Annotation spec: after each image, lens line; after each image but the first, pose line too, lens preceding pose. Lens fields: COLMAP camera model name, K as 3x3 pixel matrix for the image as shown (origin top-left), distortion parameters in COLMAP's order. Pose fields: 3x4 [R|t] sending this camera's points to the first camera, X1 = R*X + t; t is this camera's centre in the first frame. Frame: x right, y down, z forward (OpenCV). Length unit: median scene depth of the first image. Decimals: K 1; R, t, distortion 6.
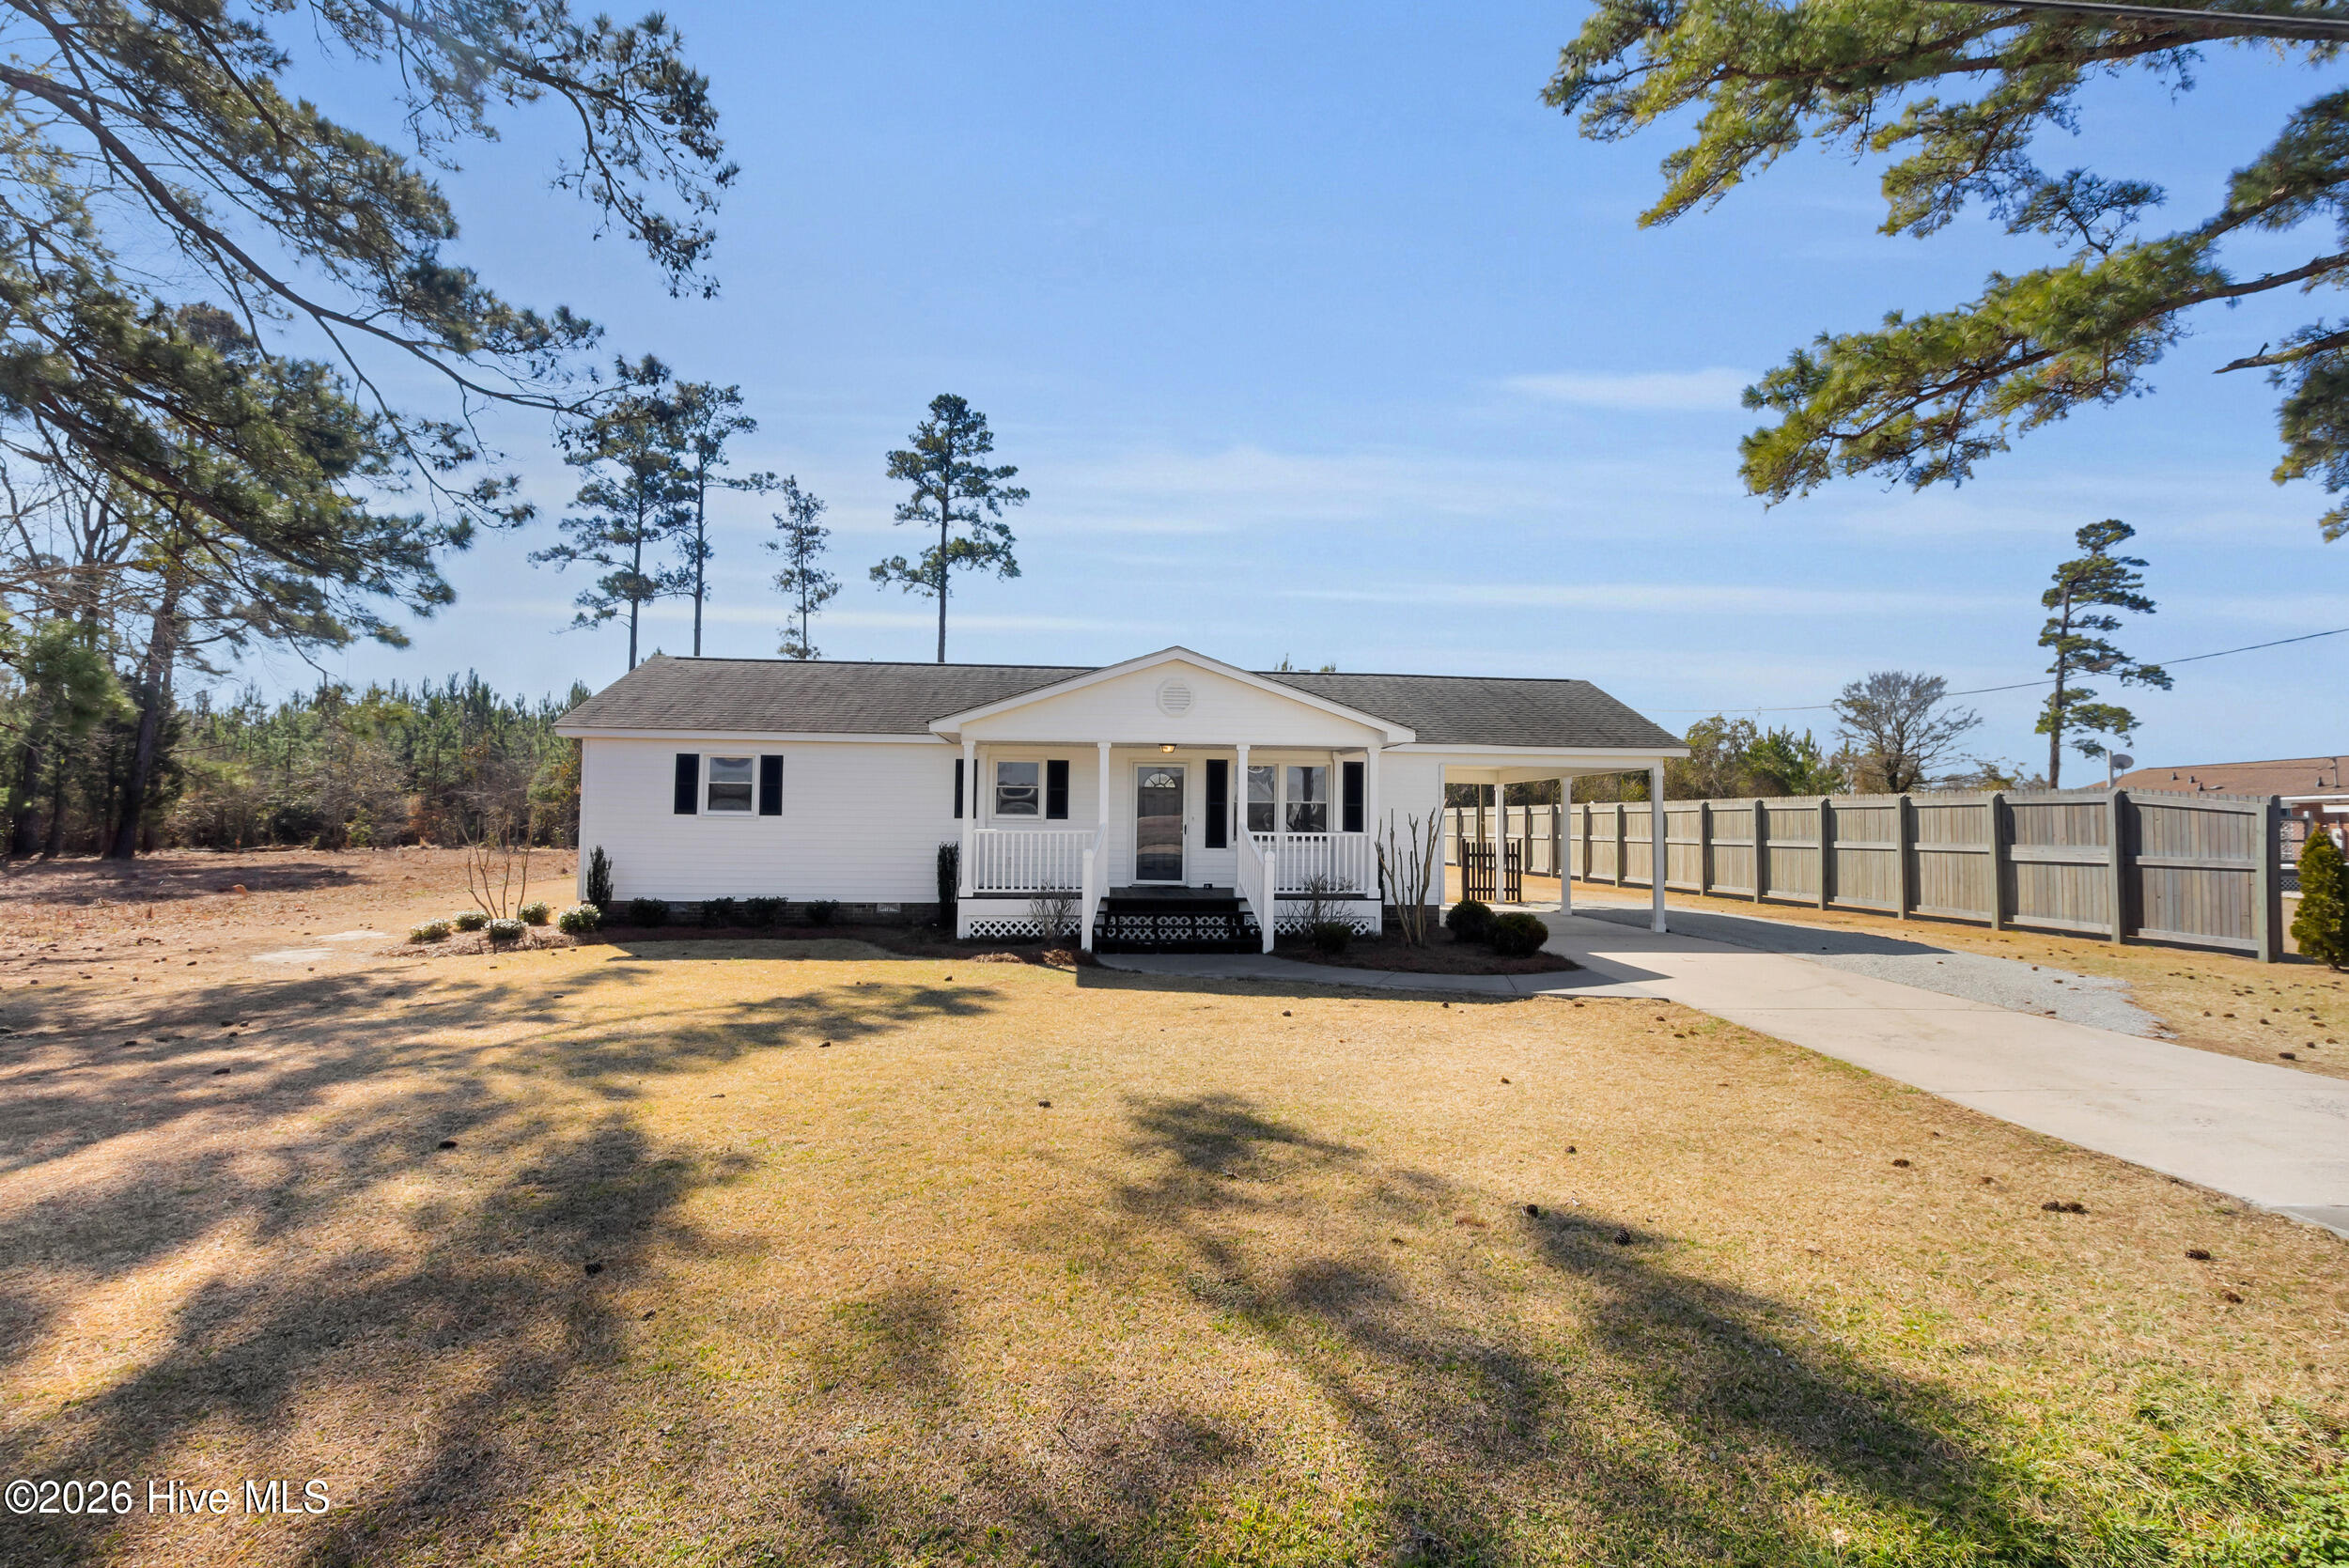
lens RADIAL K [[1145.6, 0, 1162.9], [0, 1145.6, 778.9], [0, 0, 1]] dist [0.001884, 0.001133]
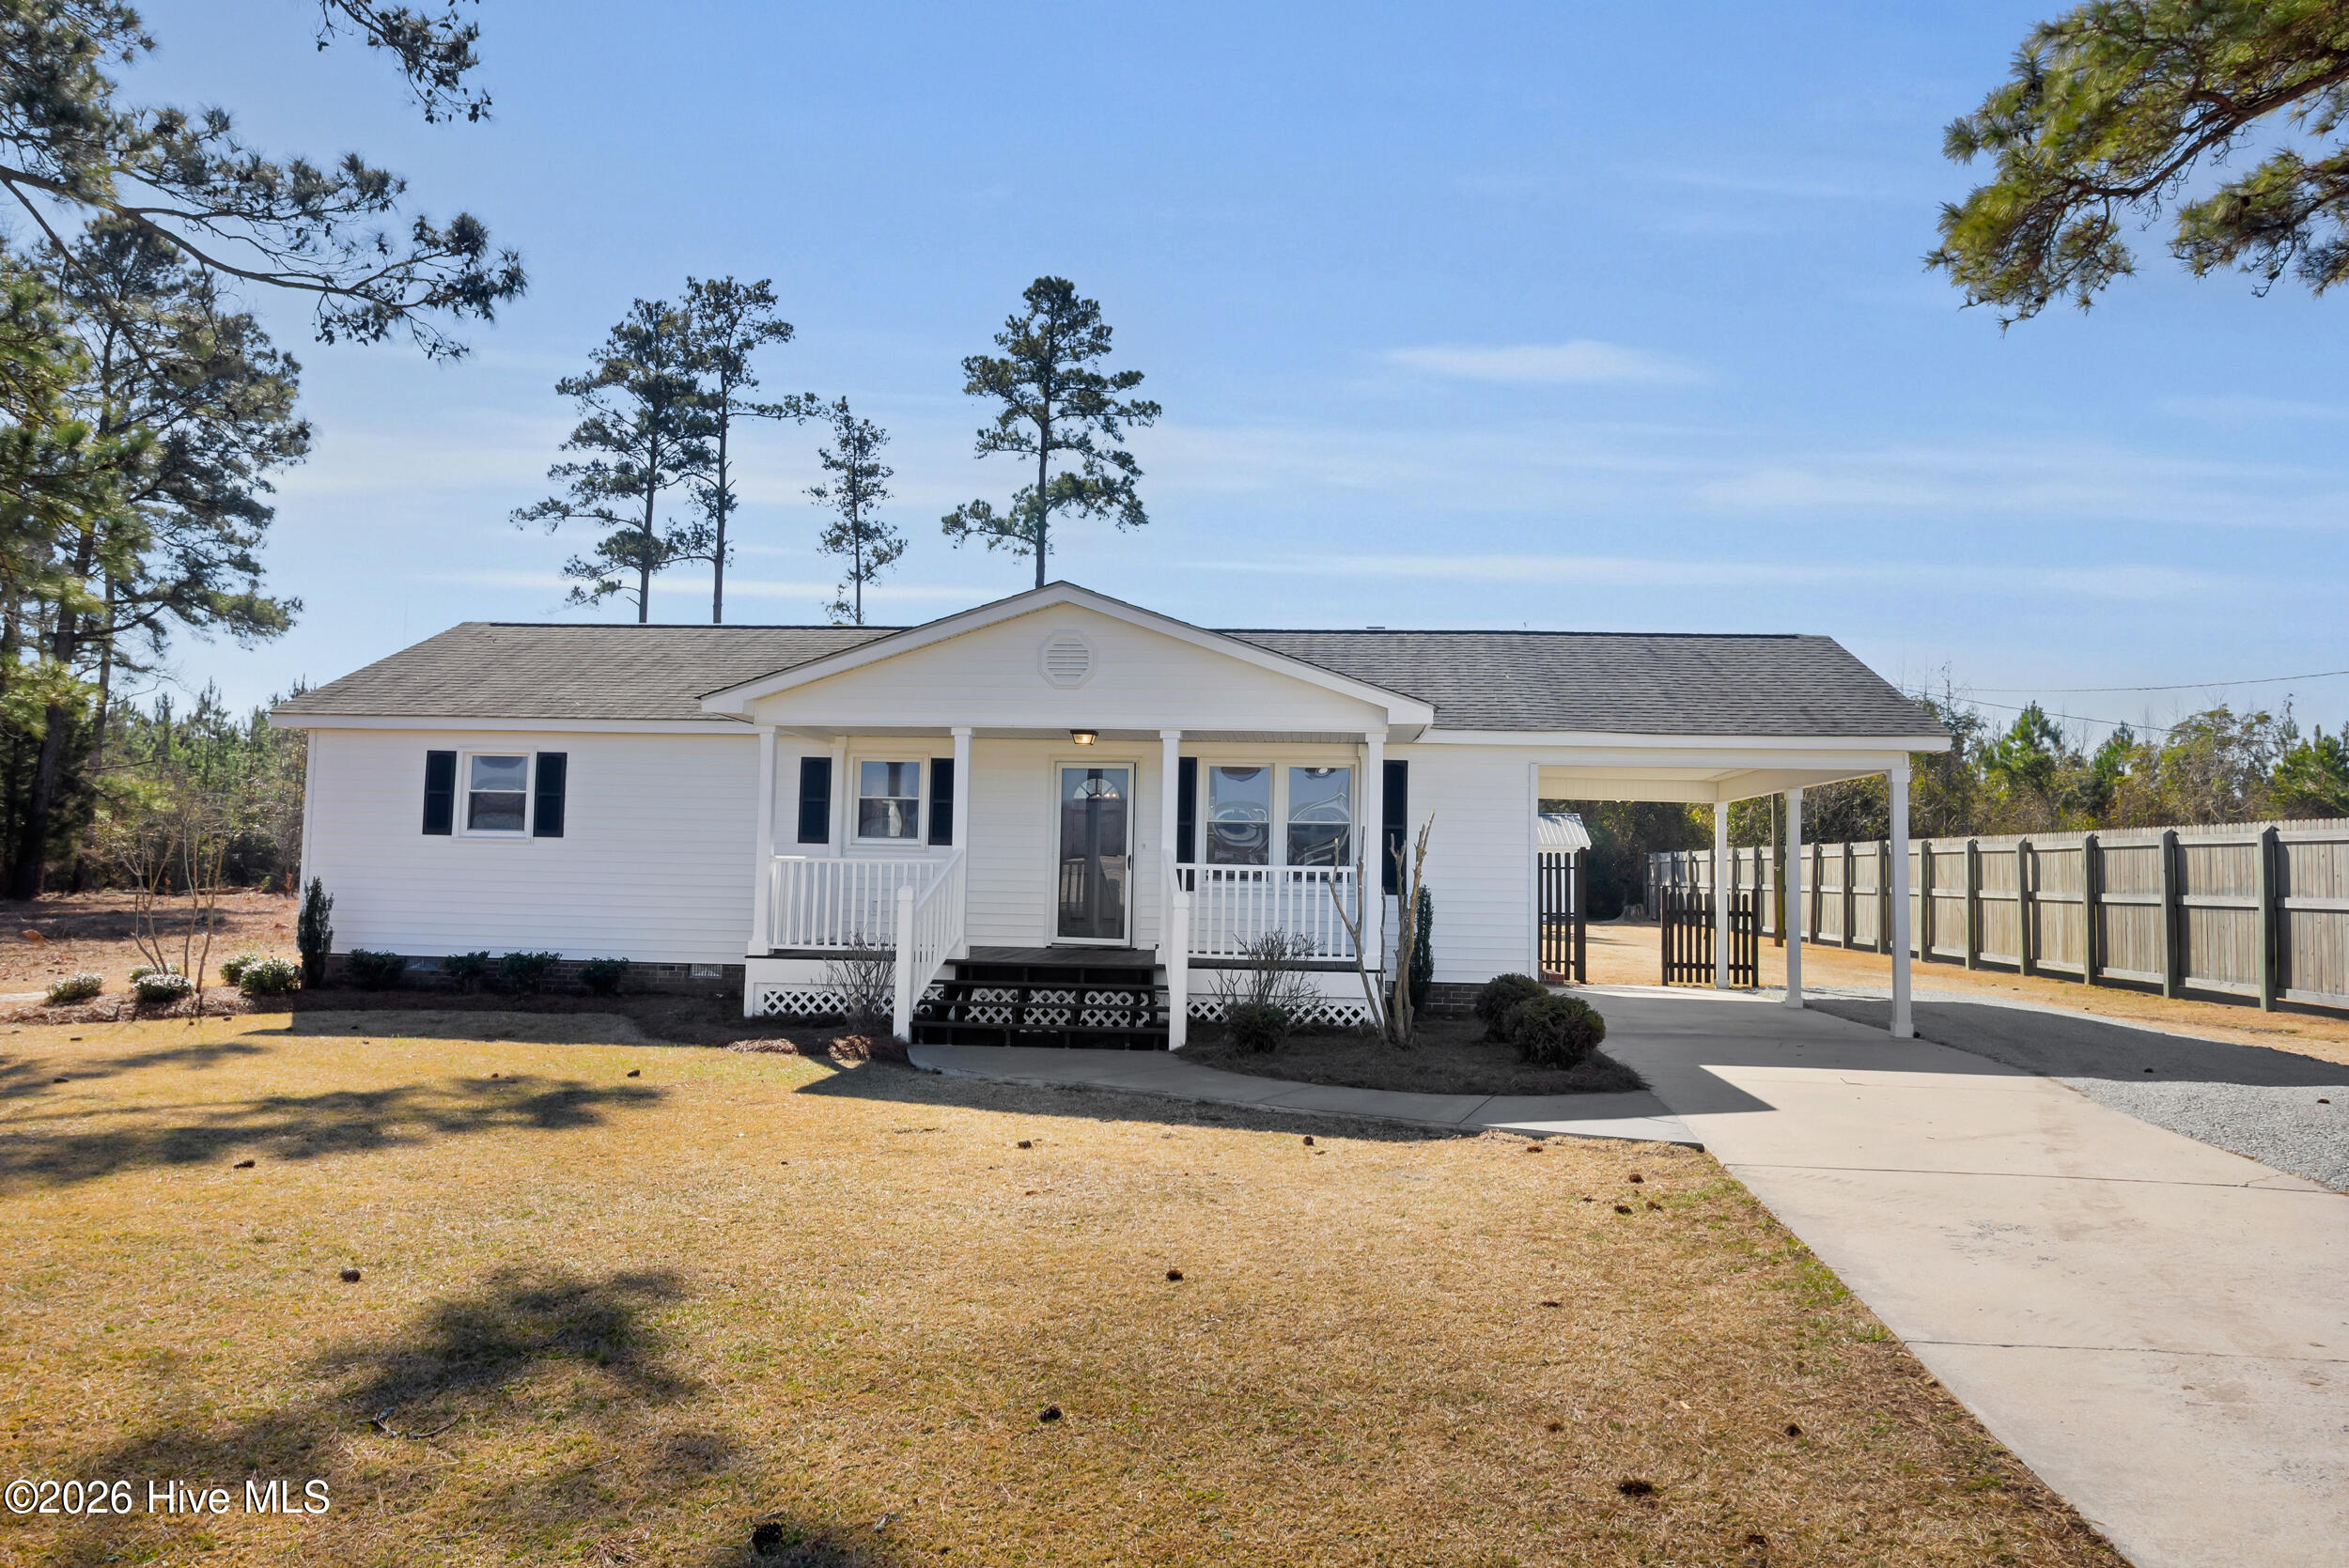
lens RADIAL K [[1580.5, 0, 1168.4], [0, 1580.5, 777.2], [0, 0, 1]] dist [-0.000046, 0.004157]
pose [[0.985242, -0.001506, -0.171161, 0.062772], [-0.002342, 0.999749, -0.022277, 0.004798], [0.171151, 0.022349, 0.984991, 0.031662]]
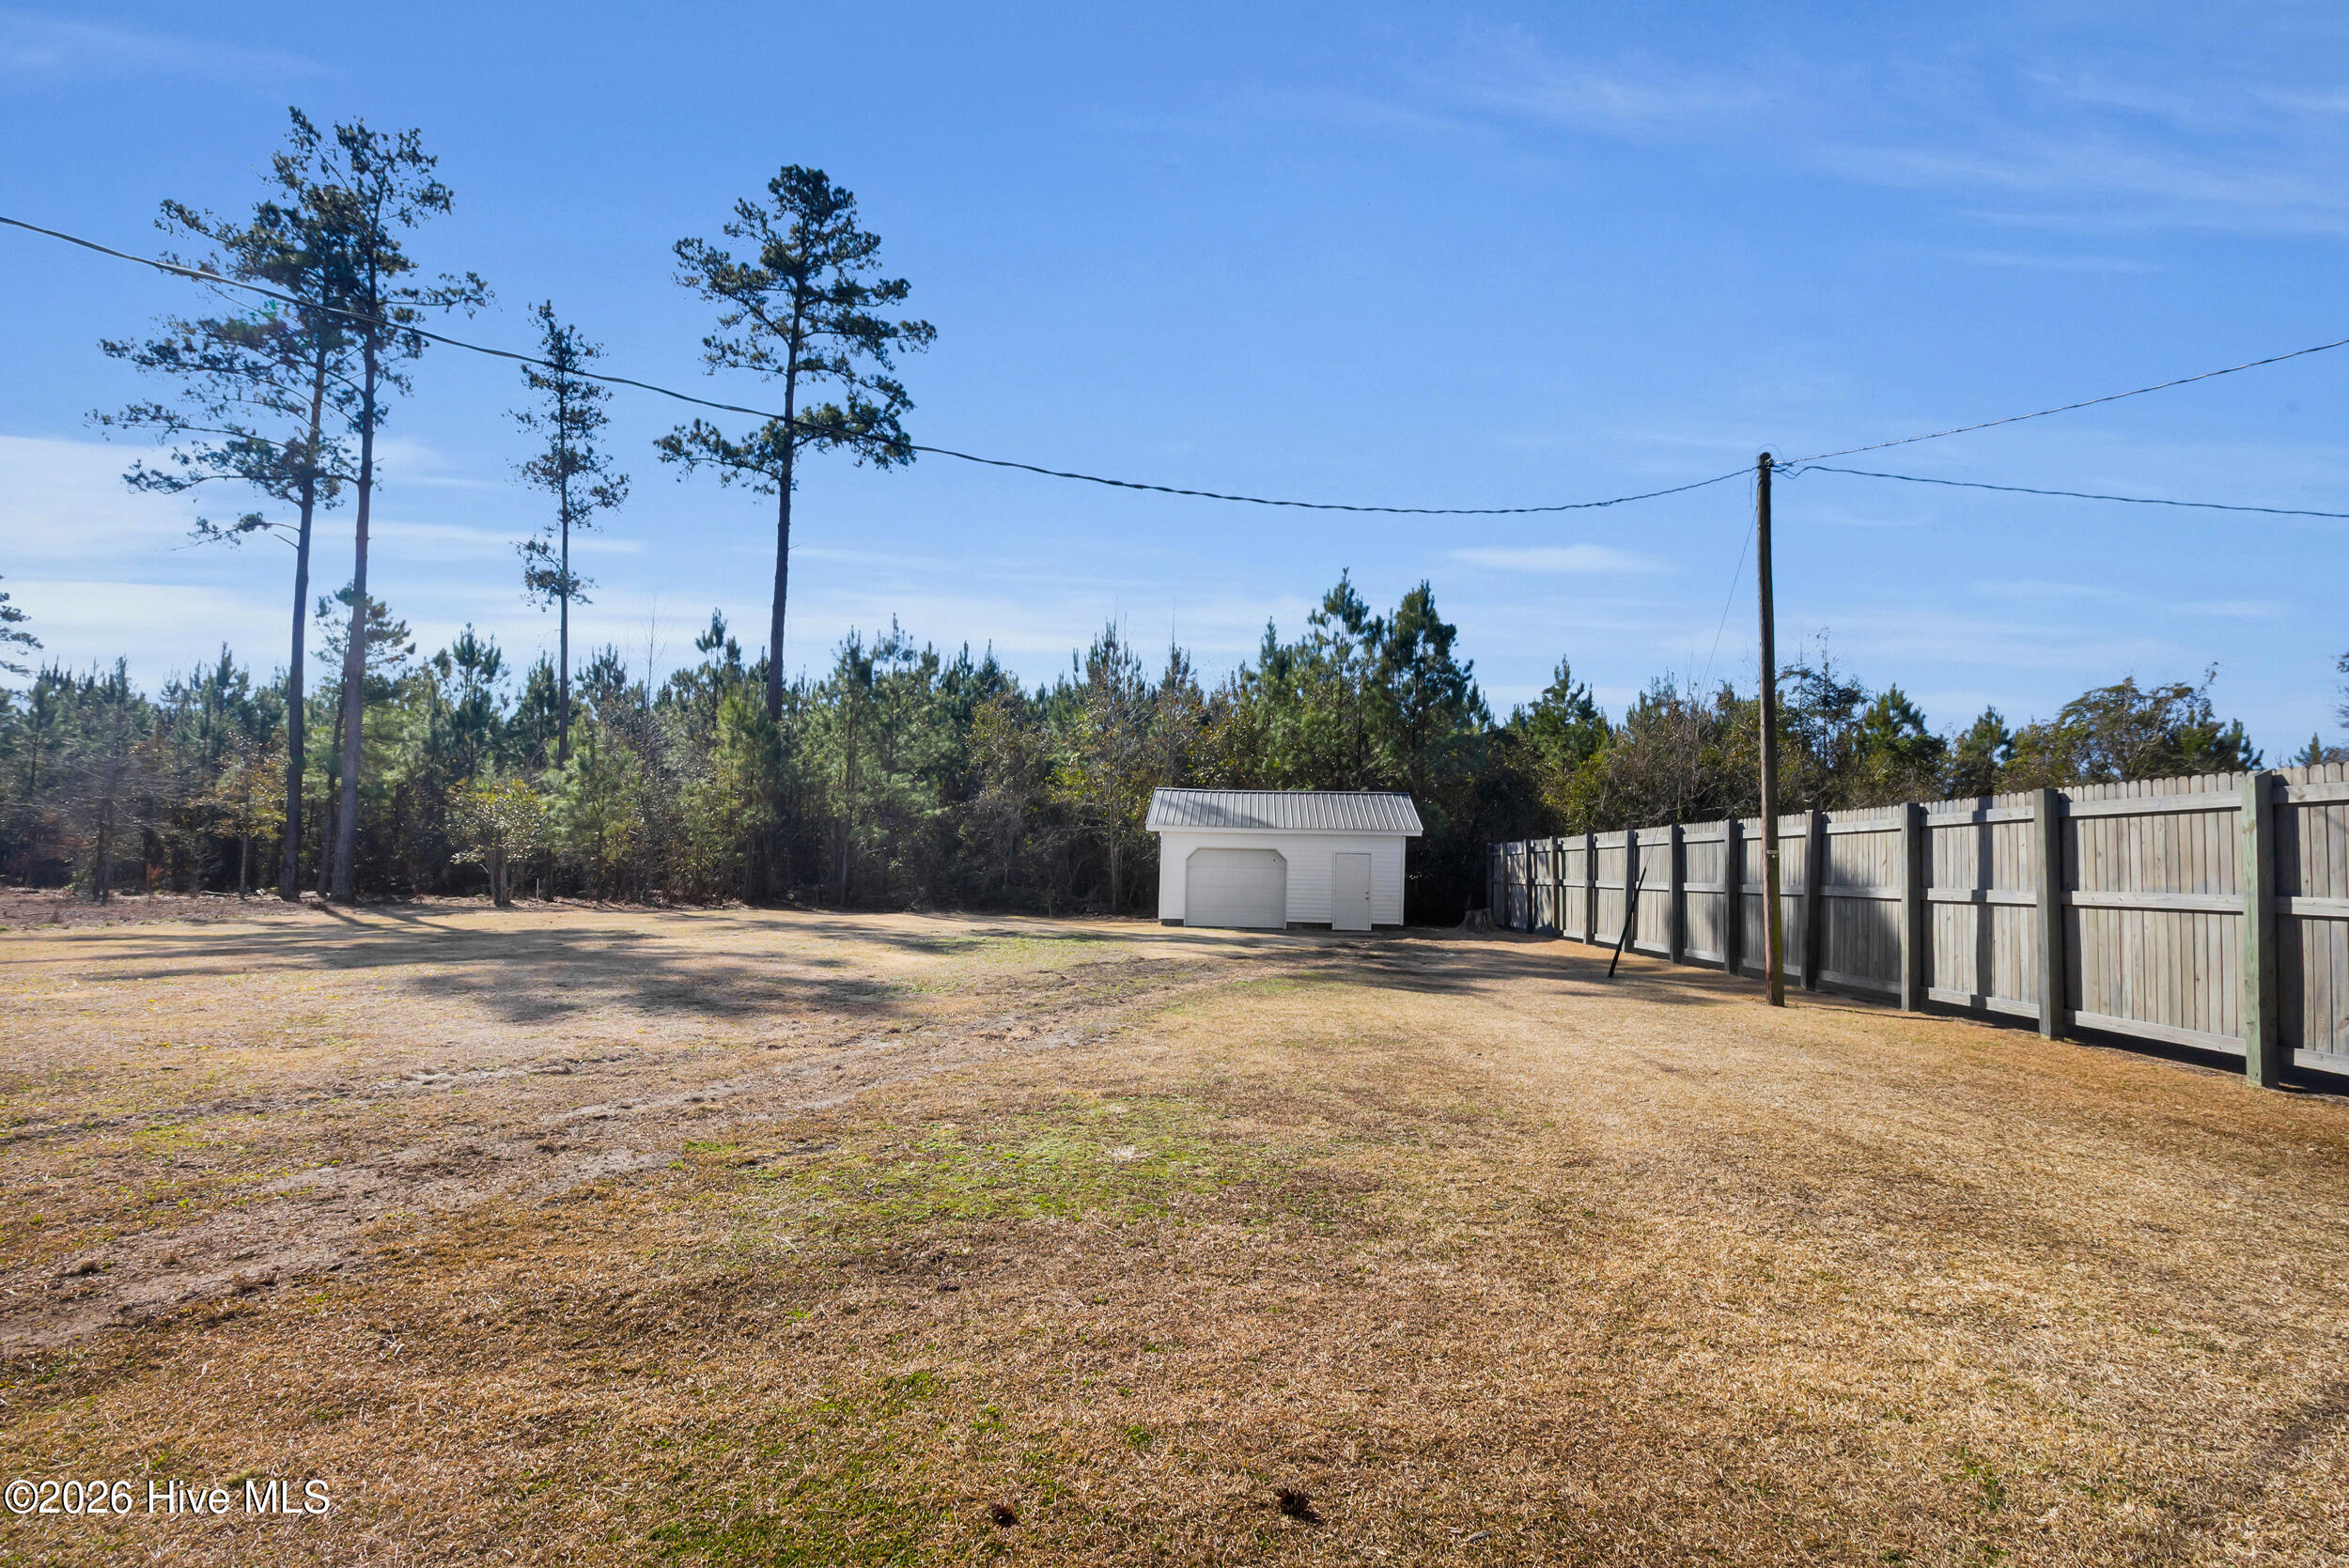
lens RADIAL K [[1188.4, 0, 1191.0], [0, 1188.4, 803.8], [0, 0, 1]] dist [0.003360, 0.001641]
pose [[0.995489, 0.000274, -0.094879, 0.089271], [-0.002761, 0.999656, -0.026083, 0.025058], [0.094839, 0.026227, 0.995147, 0.417263]]
